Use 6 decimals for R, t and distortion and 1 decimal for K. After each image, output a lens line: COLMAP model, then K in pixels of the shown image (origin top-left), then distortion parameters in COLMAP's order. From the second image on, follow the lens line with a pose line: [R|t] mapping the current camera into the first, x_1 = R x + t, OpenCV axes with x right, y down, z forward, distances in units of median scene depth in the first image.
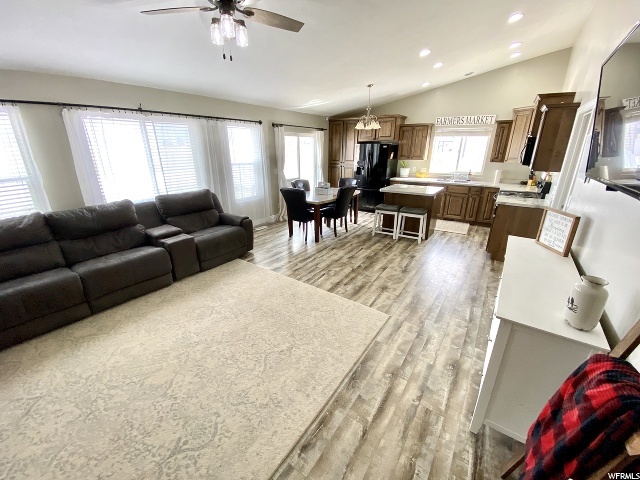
lens RADIAL K [[259.9, 0, 320.1], [0, 259.9, 237.8], [0, 0, 1]] dist [0.022821, -0.022354]
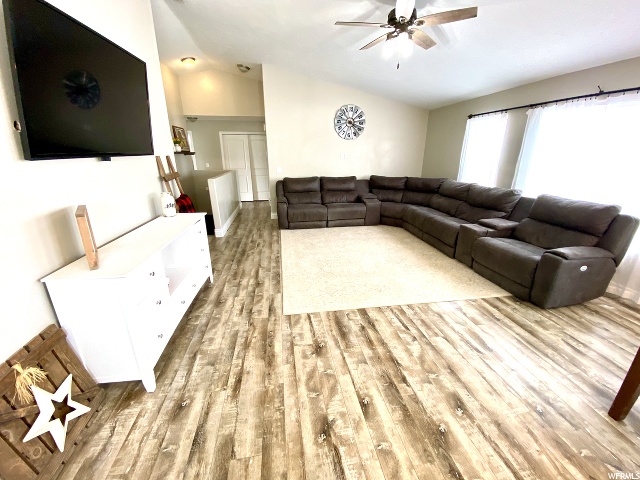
lens RADIAL K [[259.9, 0, 320.1], [0, 259.9, 237.8], [0, 0, 1]] dist [0.022821, -0.022354]
pose [[-0.720326, 0.214110, -0.659764, 0.606821], [-0.227046, 0.825988, 0.515941, -0.364797], [0.655425, 0.521442, -0.546367, 1.206813]]
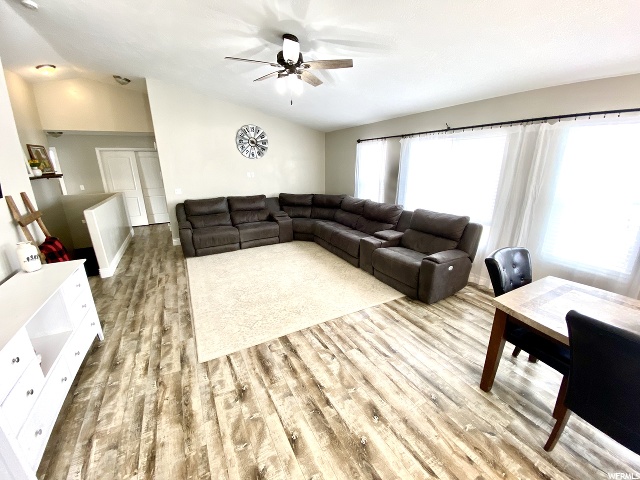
lens RADIAL K [[259.9, 0, 320.1], [0, 259.9, 237.8], [0, 0, 1]] dist [0.022821, -0.022354]
pose [[-0.450229, 0.253903, -0.856054, 0.598364], [-0.283485, 0.868474, 0.406681, -0.431269], [0.846718, 0.425778, -0.319034, 1.193720]]
